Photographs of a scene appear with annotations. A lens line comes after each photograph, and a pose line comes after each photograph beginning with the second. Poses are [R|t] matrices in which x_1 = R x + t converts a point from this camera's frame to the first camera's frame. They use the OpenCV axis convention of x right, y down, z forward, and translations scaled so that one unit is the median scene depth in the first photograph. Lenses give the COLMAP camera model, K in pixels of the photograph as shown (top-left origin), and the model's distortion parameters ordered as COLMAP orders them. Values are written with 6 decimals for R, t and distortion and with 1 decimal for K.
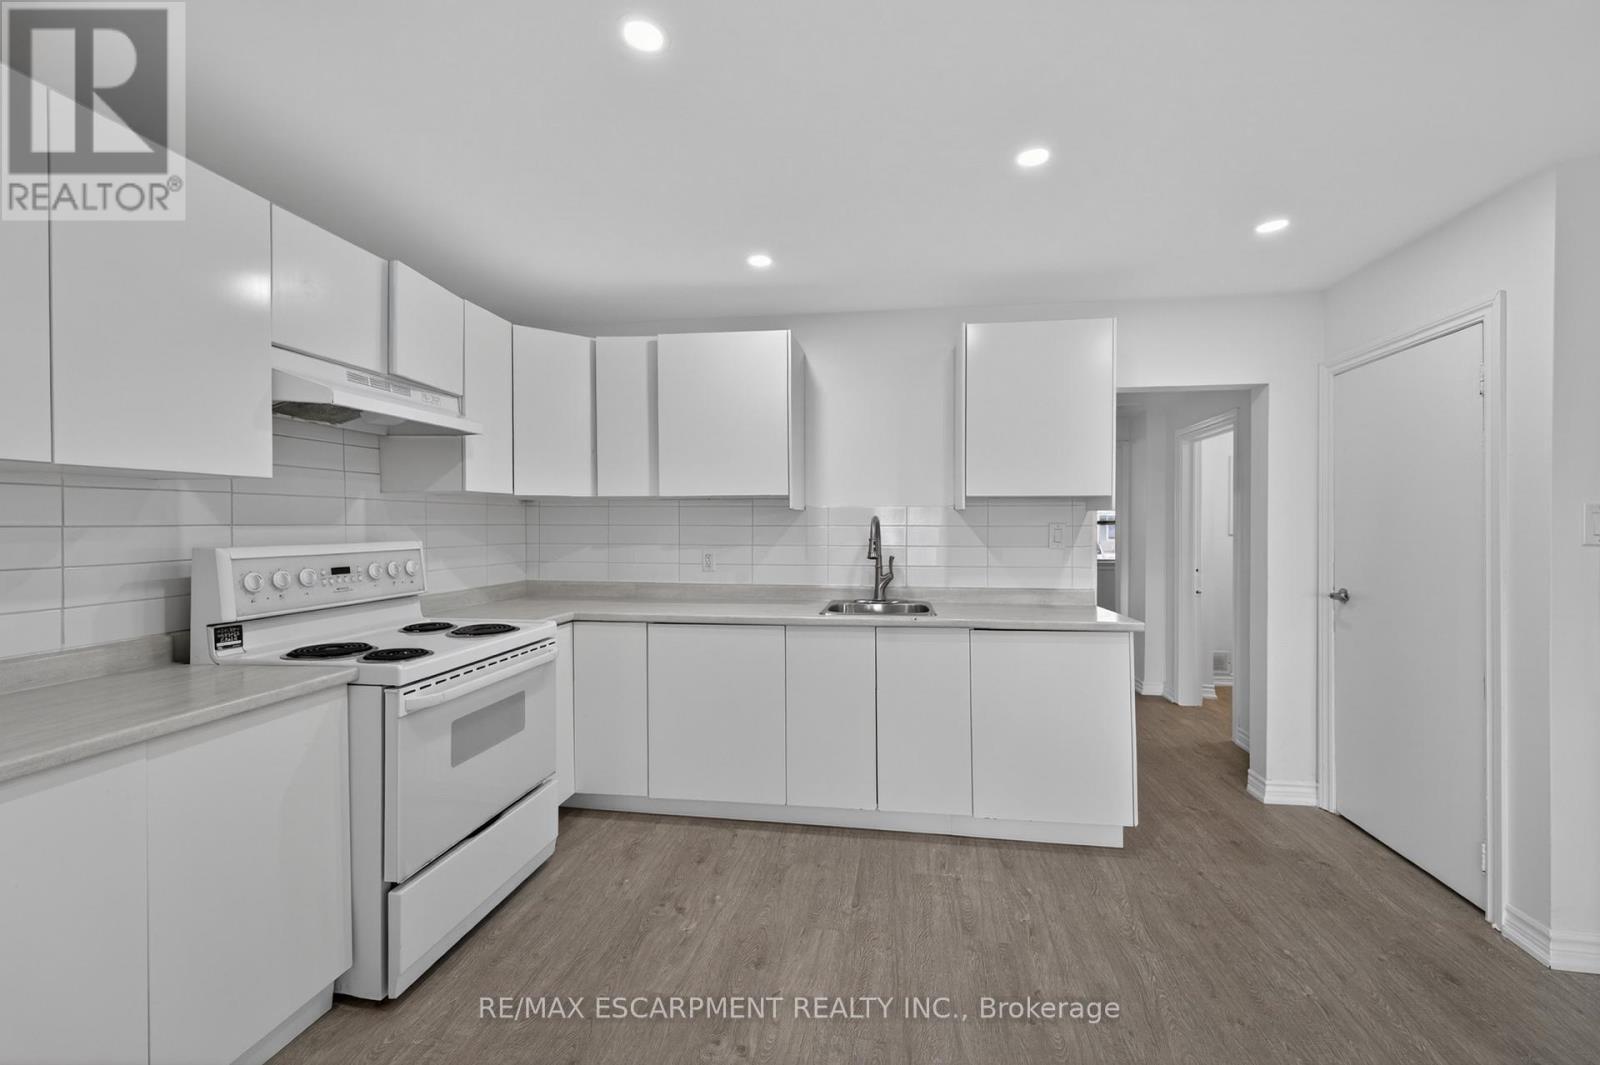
lens RADIAL K [[636.7, 0, 830.2], [0, 636.7, 523.3], [0, 0, 1]] dist [0.005604, -0.002763]
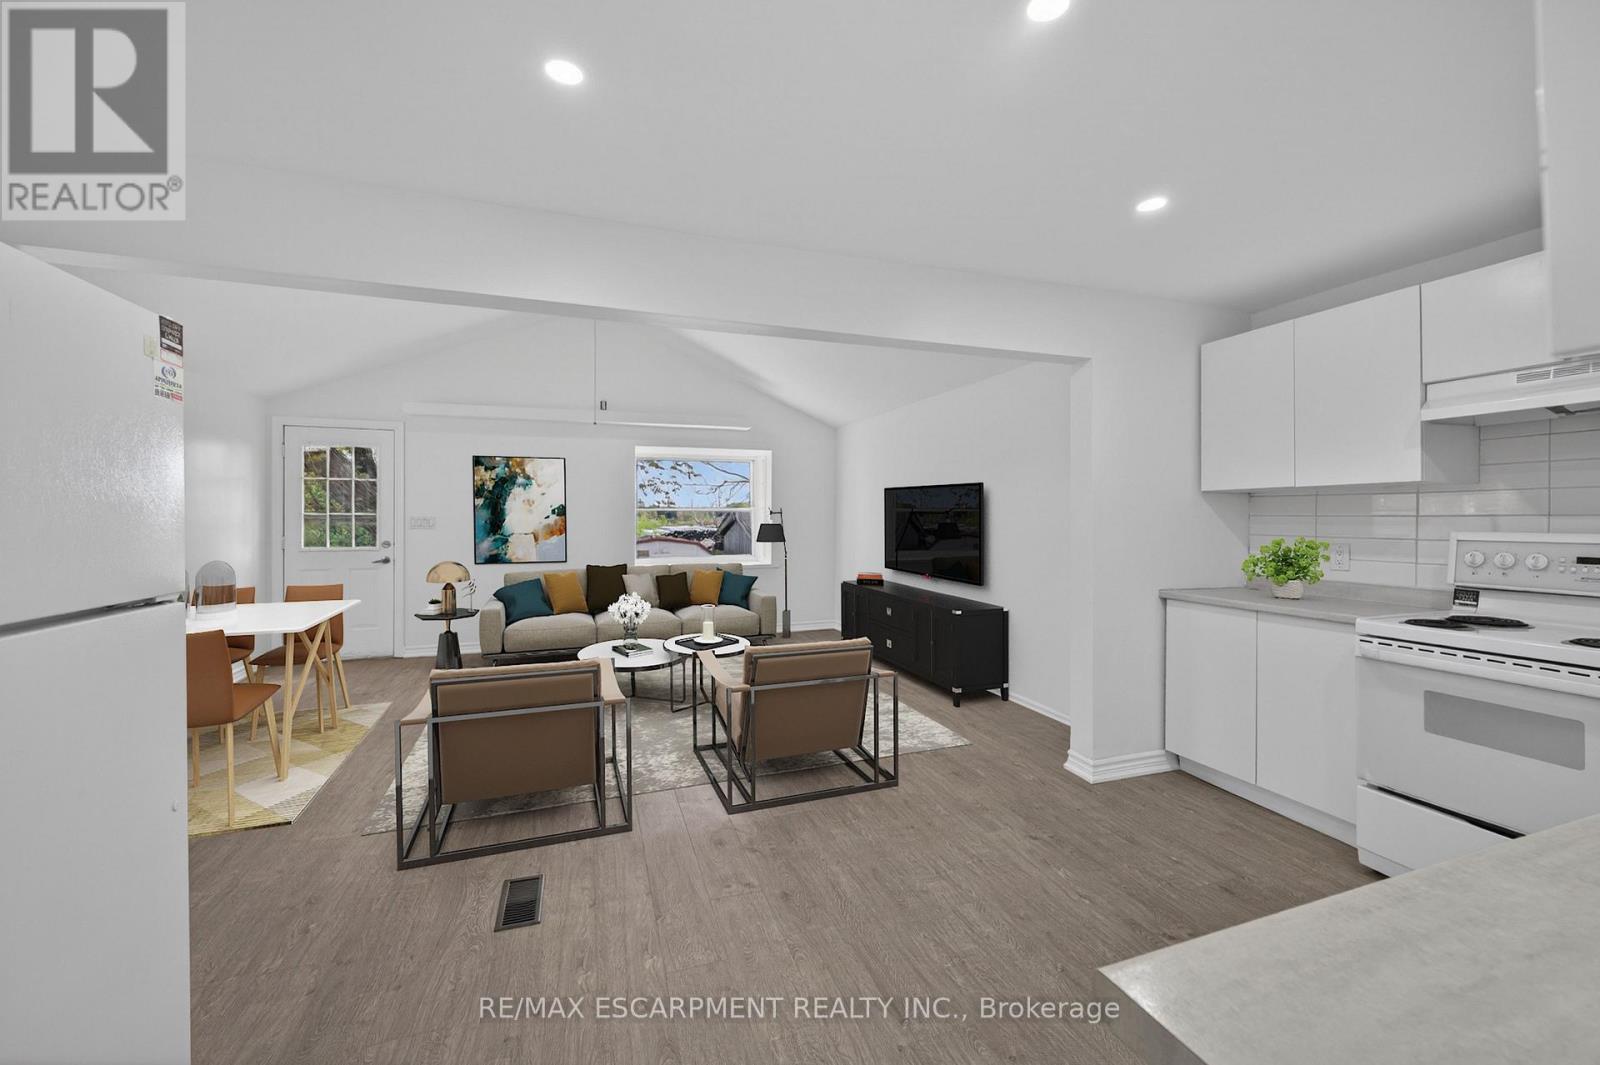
lens RADIAL K [[636.7, 0, 813.9], [0, 636.7, 516.6], [0, 0, 1]] dist [0.005604, -0.002763]
pose [[-0.880956, -0.001371, -0.473196, 0.677419], [-0.002490, 0.999995, 0.001738, 0.005082], [0.473192, 0.002709, -0.880955, 1.128316]]
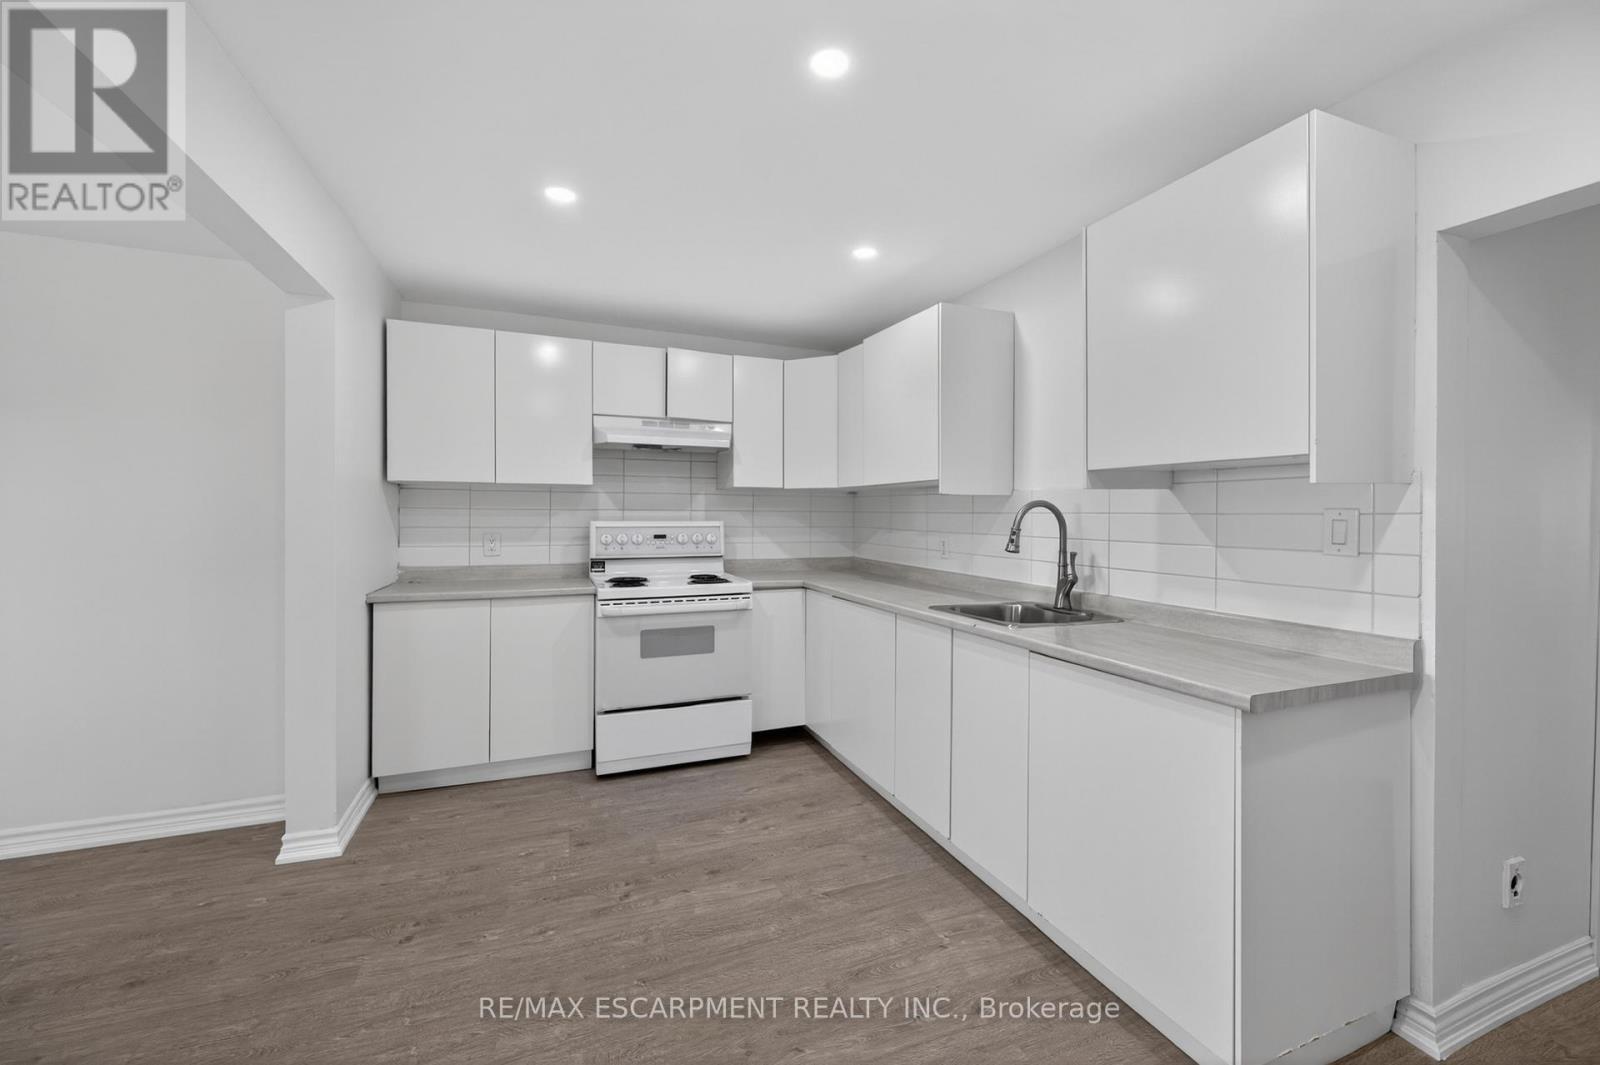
lens RADIAL K [[636.7, 0, 784.6], [0, 636.7, 516.6], [0, 0, 1]] dist [0.005604, -0.002763]
pose [[0.483665, 0.007123, -0.875224, 0.765549], [-0.006533, 0.999968, 0.004528, 0.009291], [0.875229, 0.003528, 0.483696, 0.408340]]
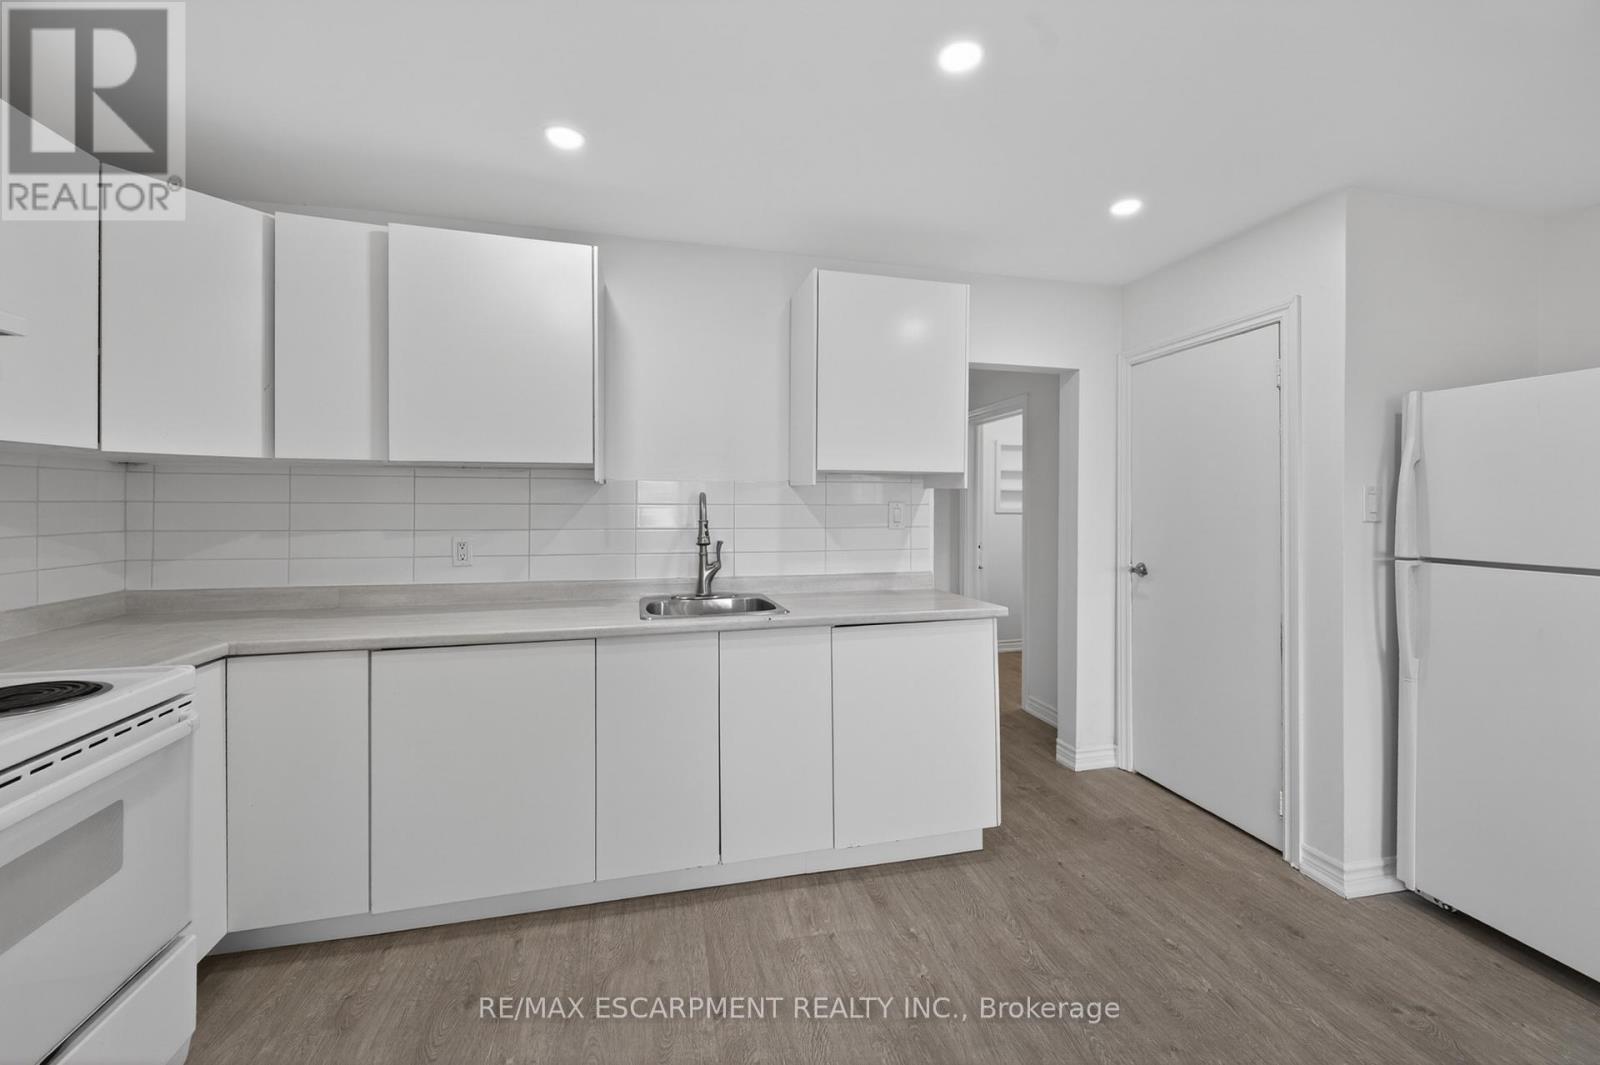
lens RADIAL K [[636.7, 0, 825.8], [0, 636.7, 497.3], [0, 0, 1]] dist [0.005604, -0.002763]
pose [[0.924919, 0.005623, 0.380122, -0.114901], [-0.002943, 0.999967, -0.007630, 0.001176], [-0.380152, 0.005939, 0.924905, 0.229616]]
